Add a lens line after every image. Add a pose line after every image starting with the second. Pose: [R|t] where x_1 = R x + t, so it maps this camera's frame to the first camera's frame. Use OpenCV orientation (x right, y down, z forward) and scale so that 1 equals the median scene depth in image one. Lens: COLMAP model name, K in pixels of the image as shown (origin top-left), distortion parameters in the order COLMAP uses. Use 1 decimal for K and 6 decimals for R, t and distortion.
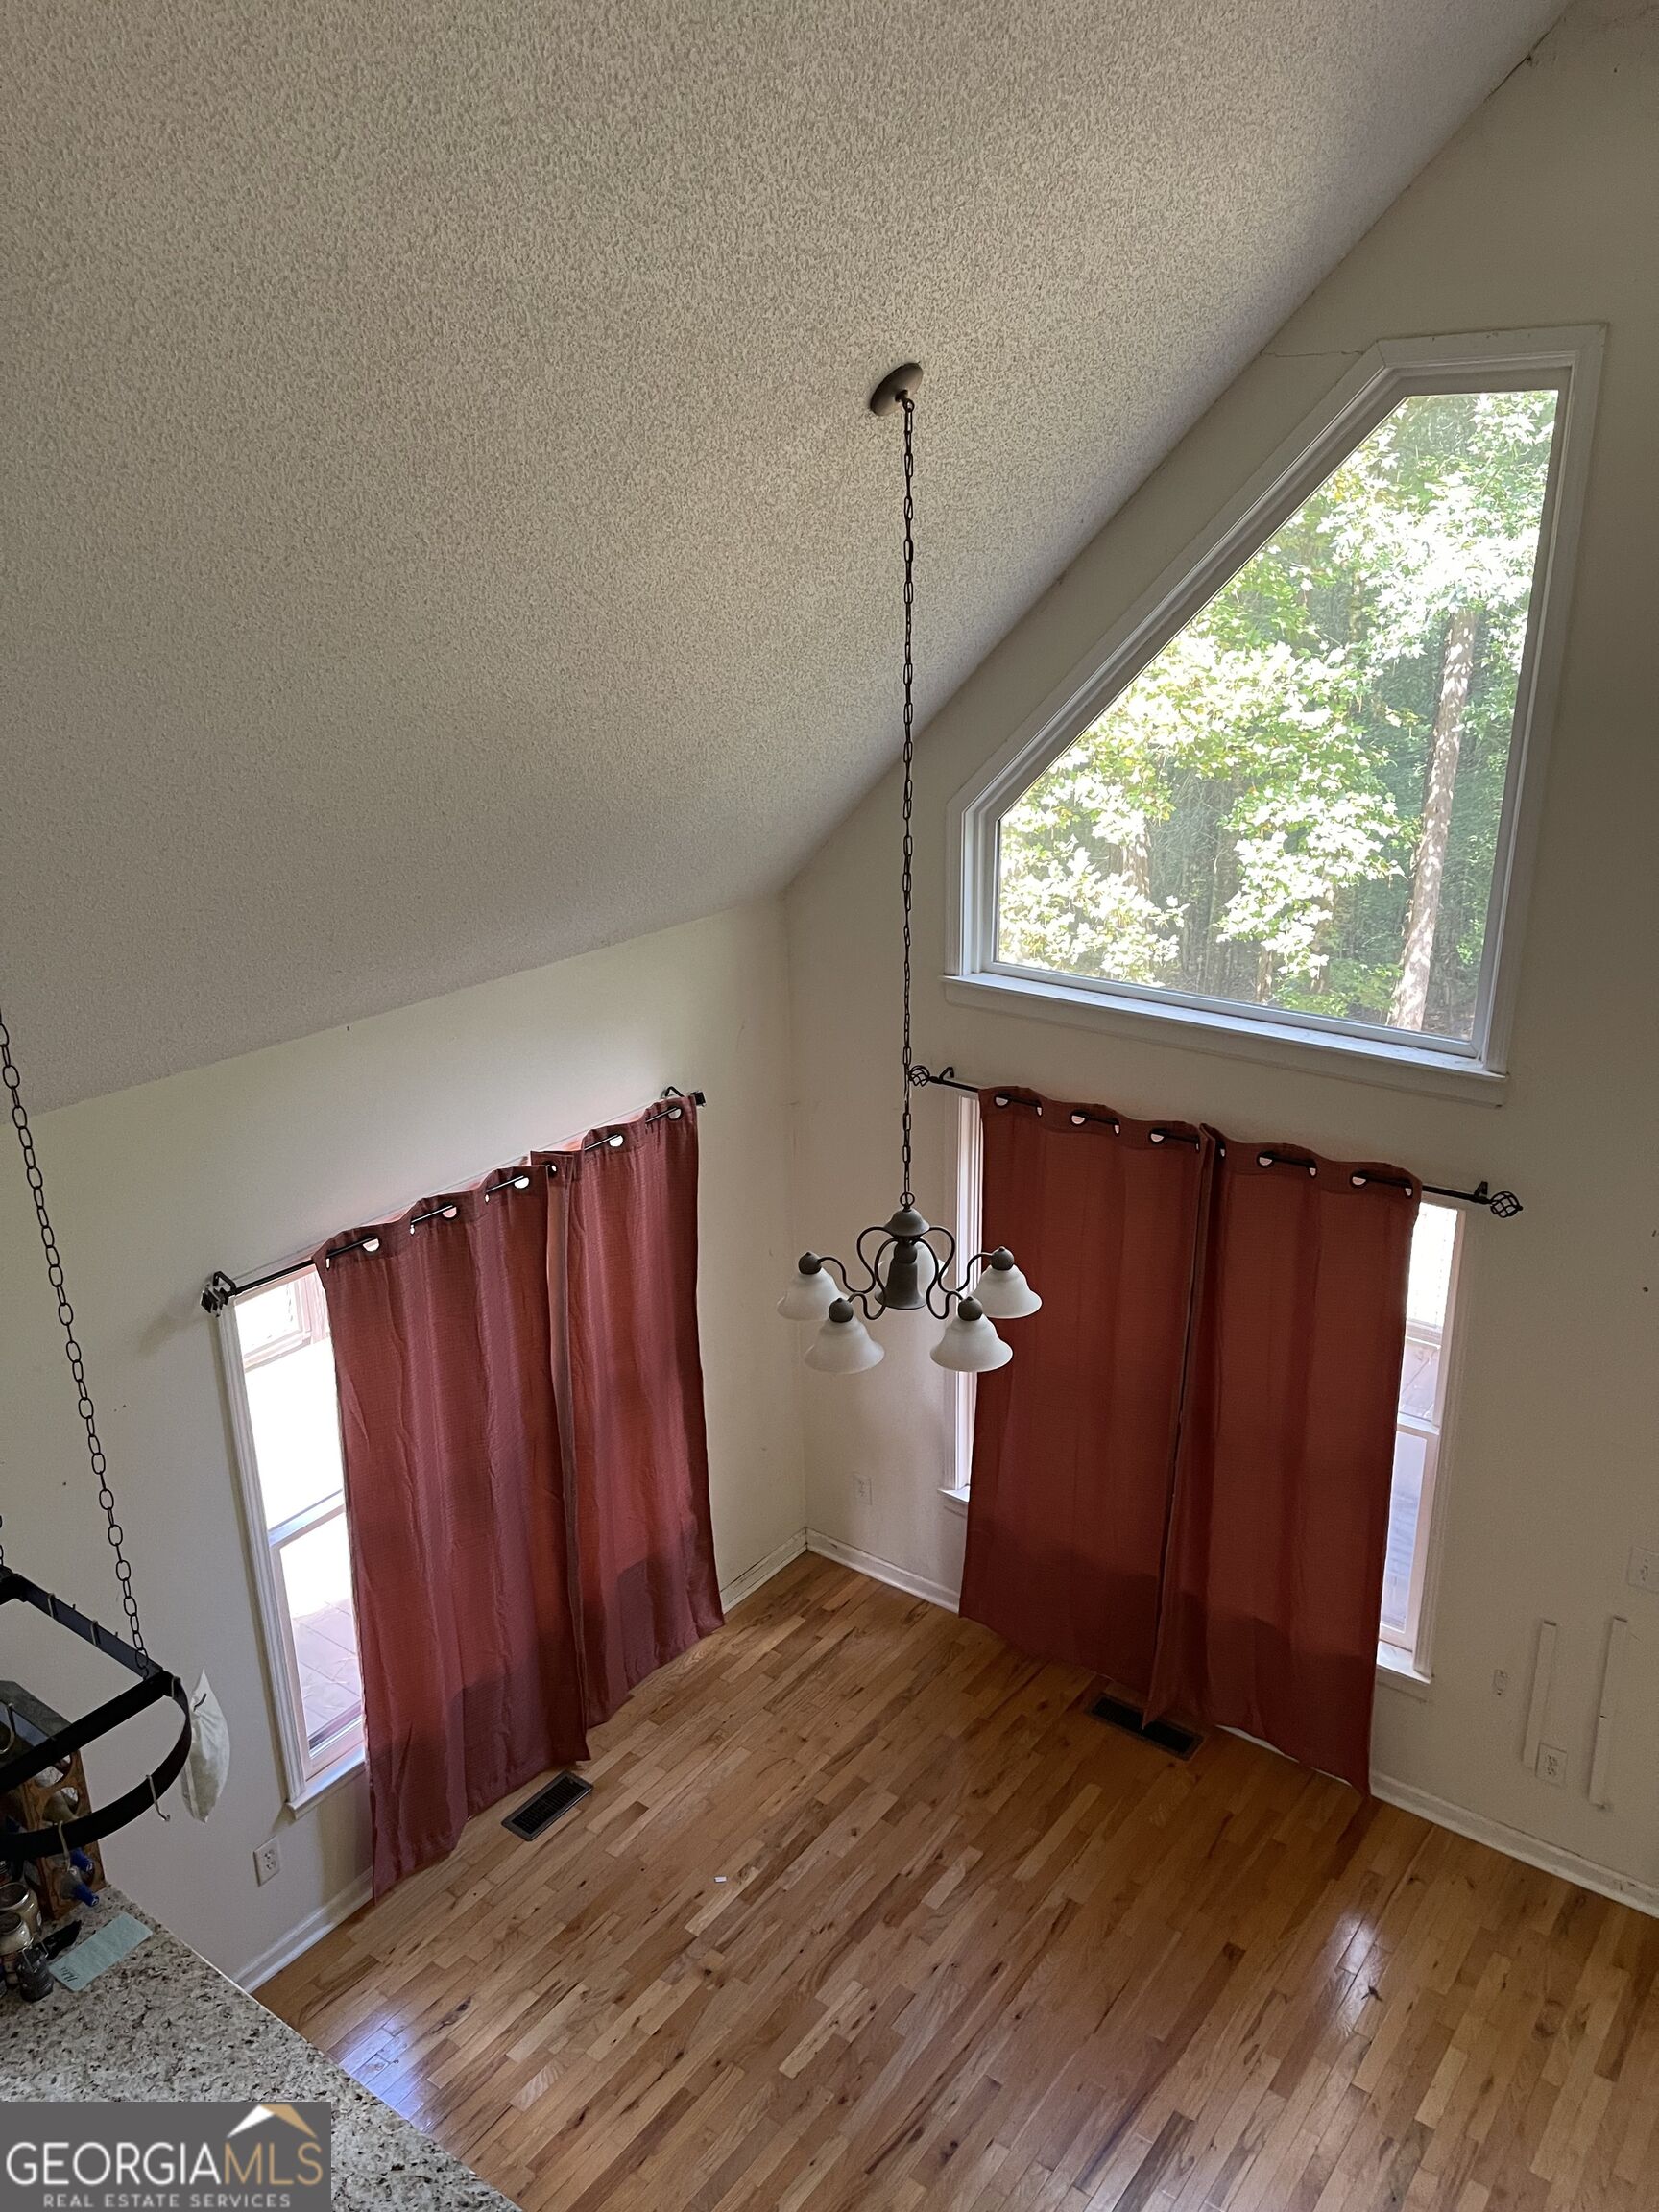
lens RADIAL K [[1668.4, 0, 825.0], [0, 1668.4, 1089.0], [0, 0, 1]] dist [0.078193, -0.102929]
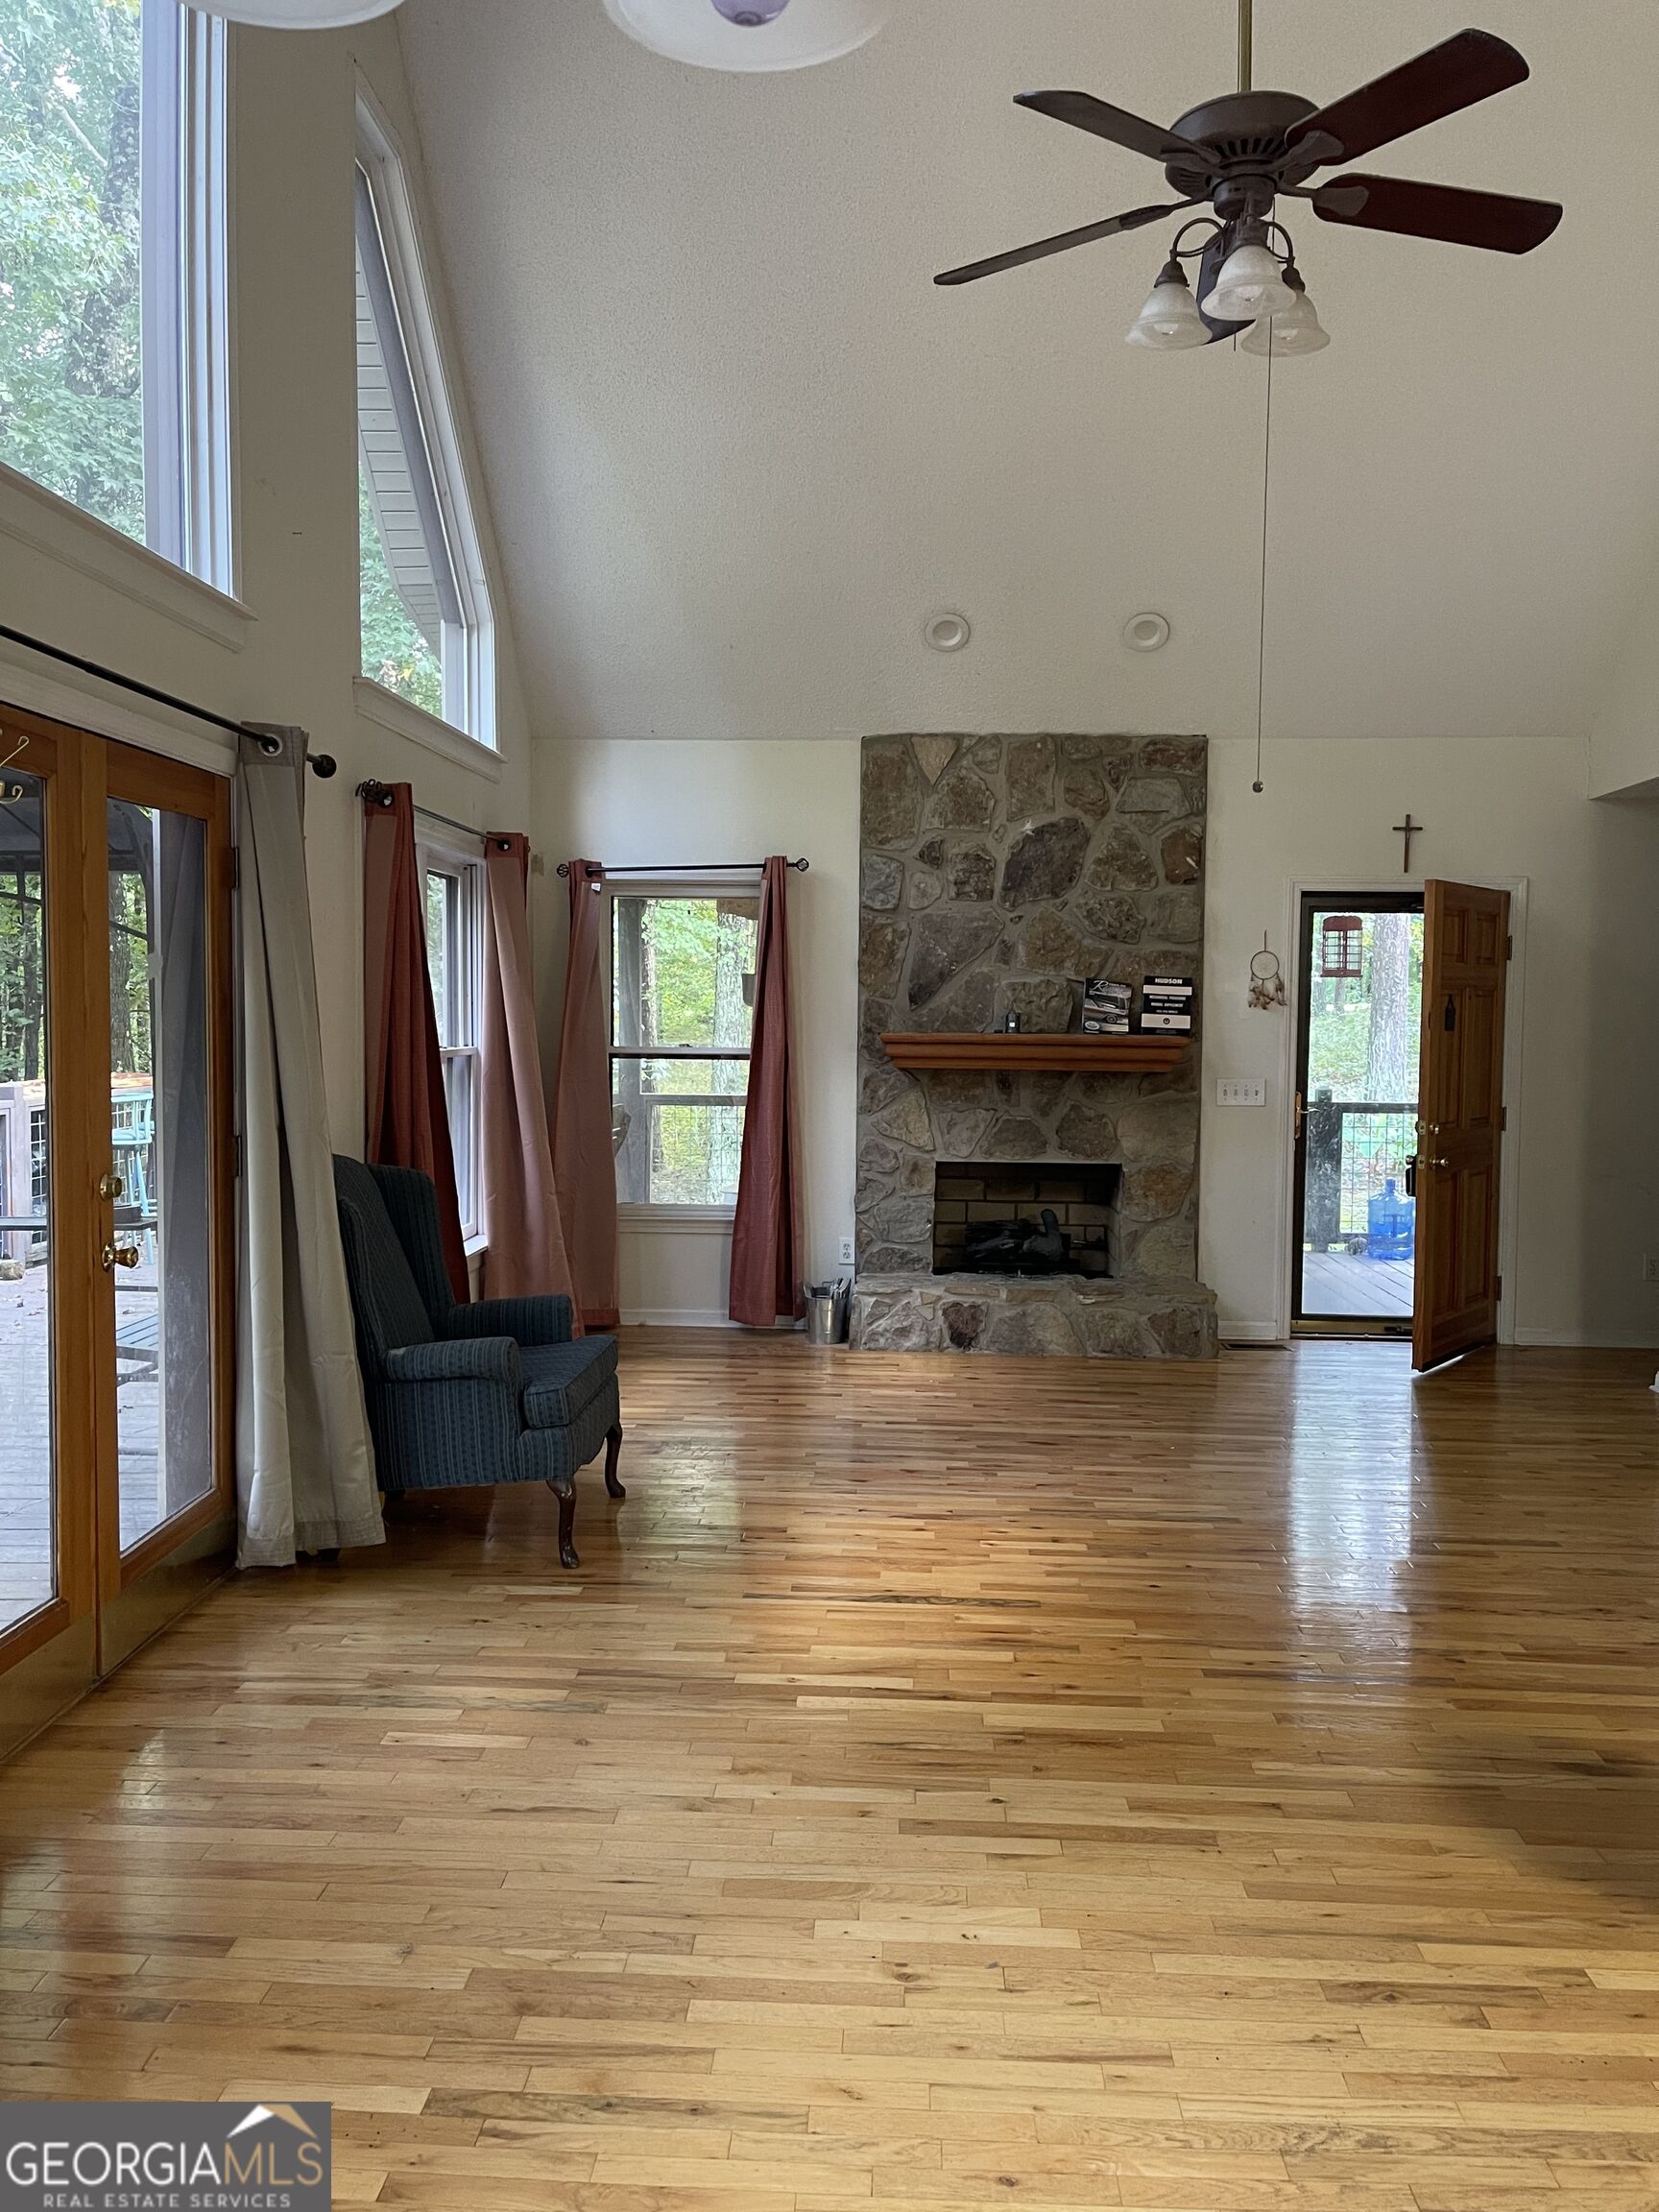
lens RADIAL K [[1668.4, 0, 821.9], [0, 1668.4, 1091.5], [0, 0, 1]] dist [0.078193, -0.102929]
pose [[-0.552965, -0.033957, 0.832512, -0.115514], [0.277747, 0.934508, 0.222600, 0.191519], [-0.785548, 0.354318, -0.507319, 0.860295]]
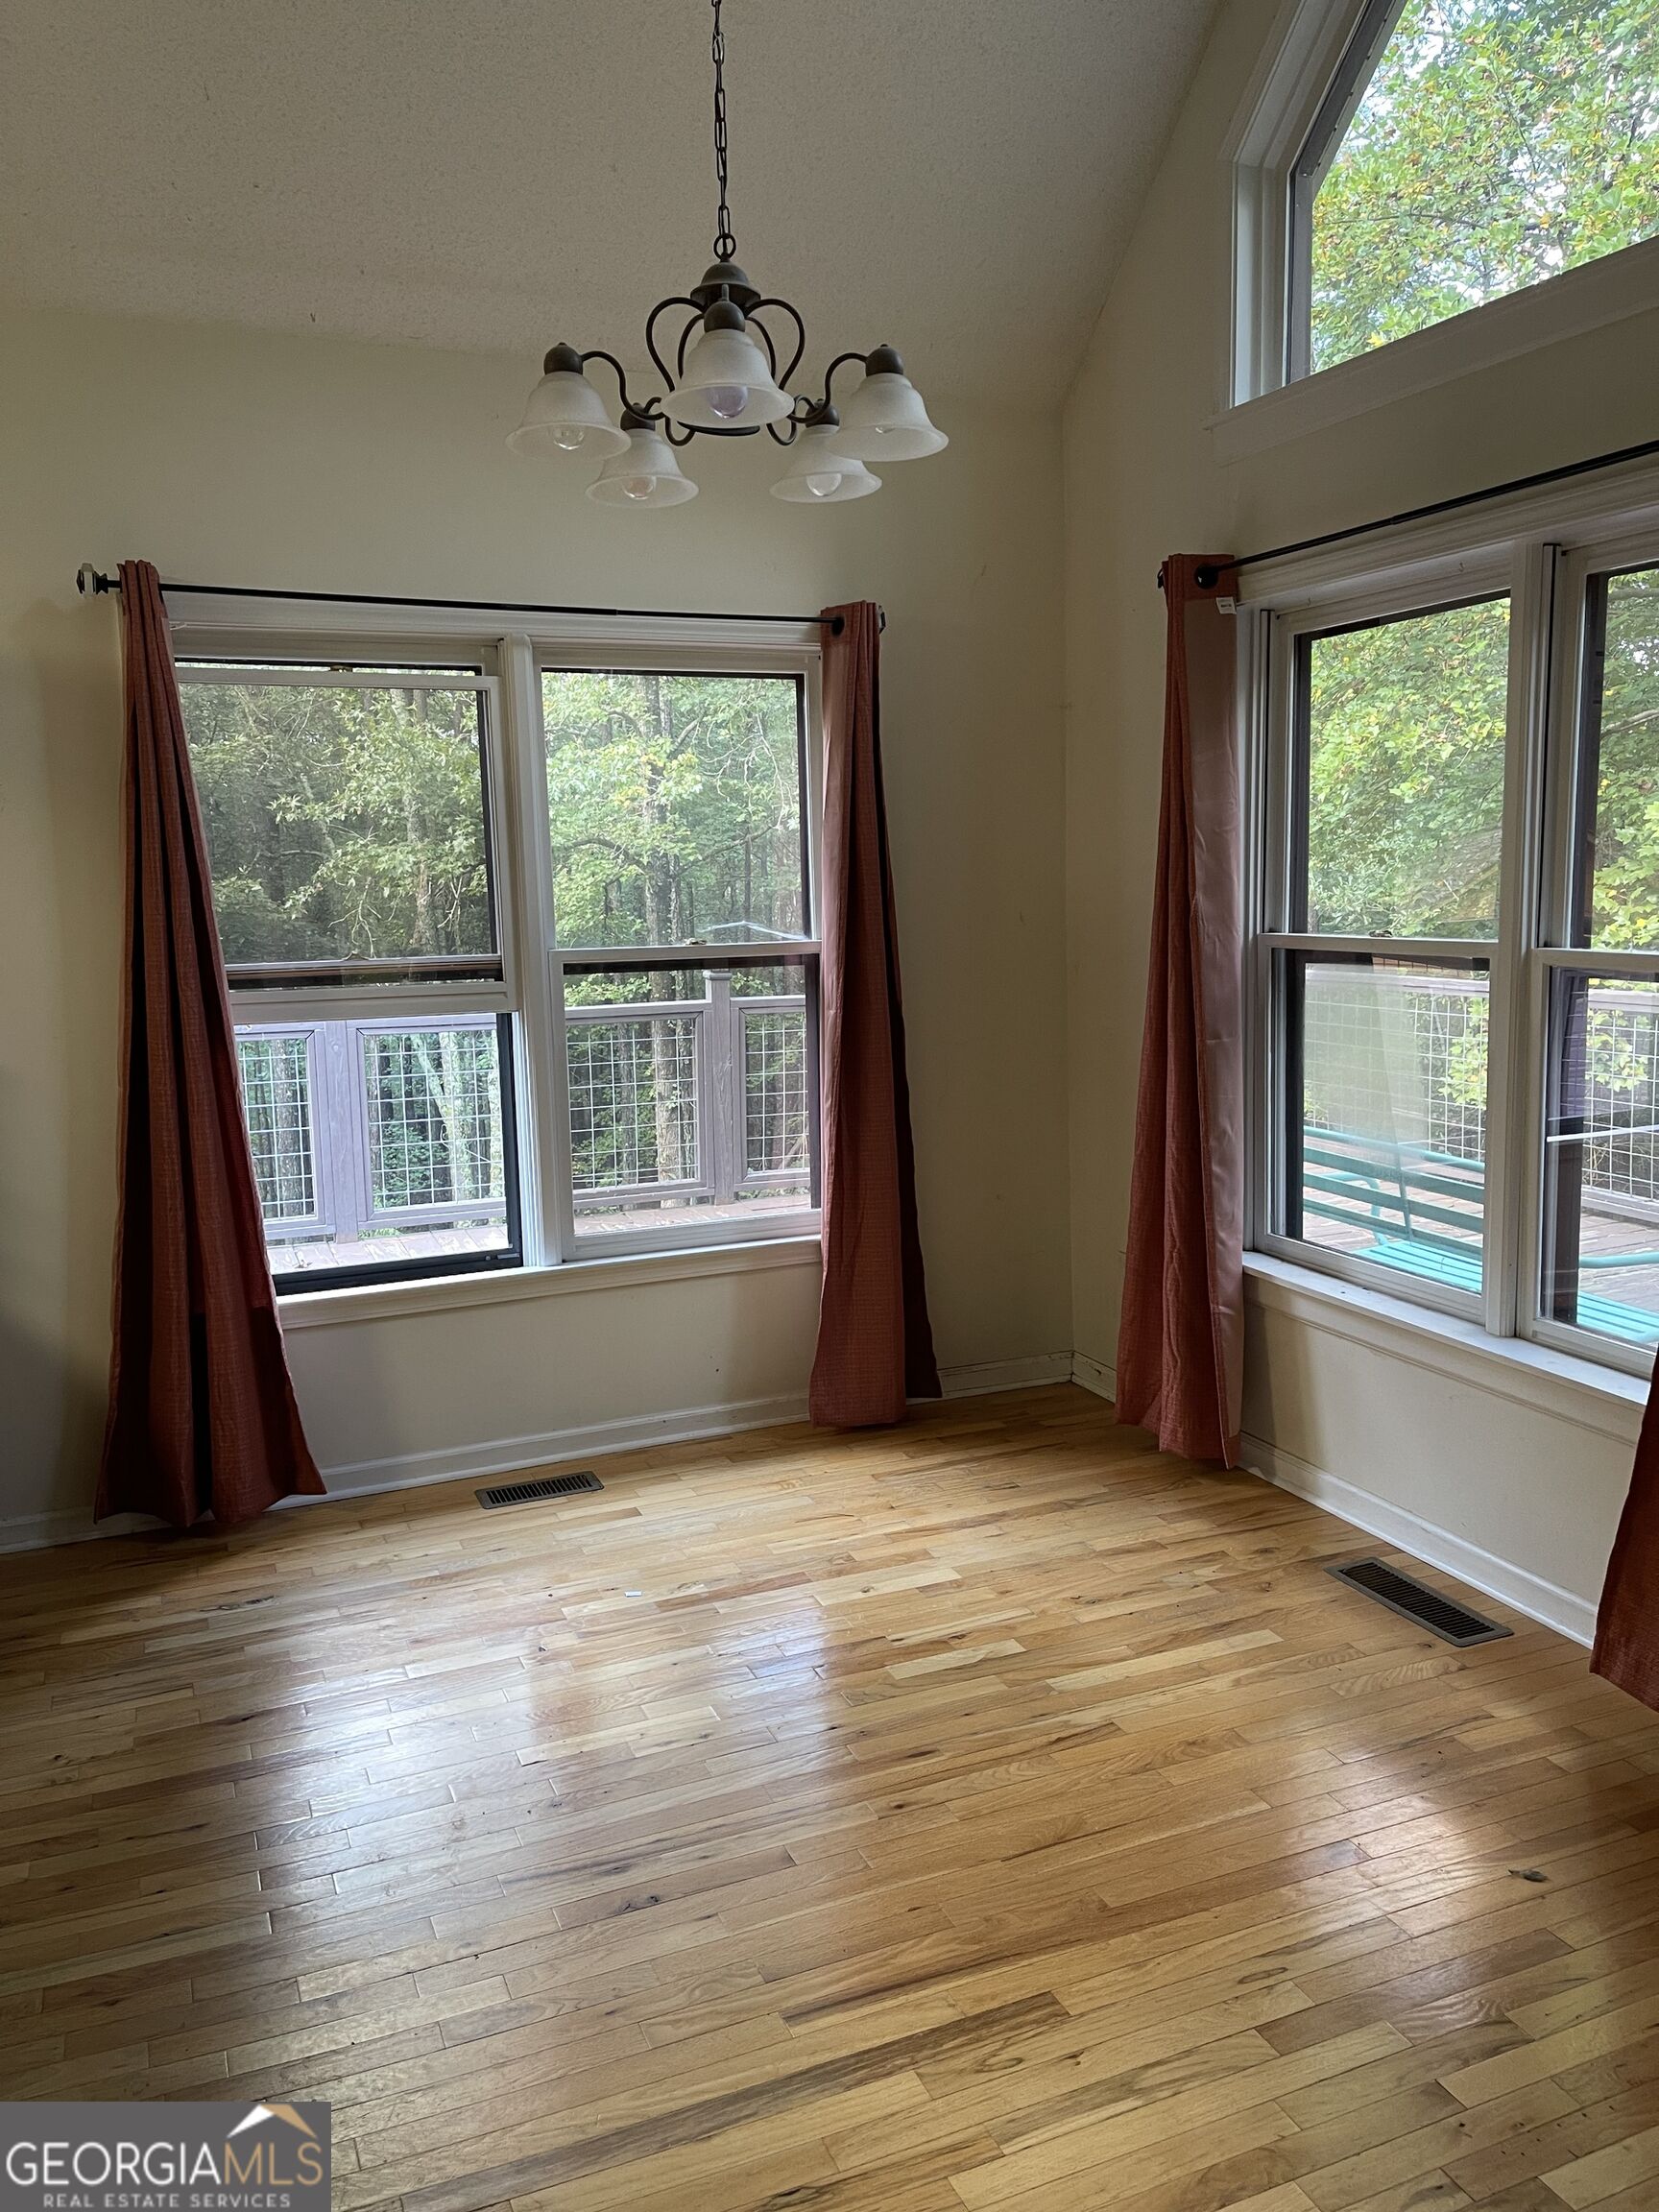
lens RADIAL K [[1668.4, 0, 831.5], [0, 1668.4, 1089.9], [0, 0, 1]] dist [0.078193, -0.102929]
pose [[0.859568, 0.058303, -0.507684, 0.322330], [-0.164603, 0.972110, -0.167055, 0.361085], [0.483785, 0.227162, 0.845192, 0.397646]]
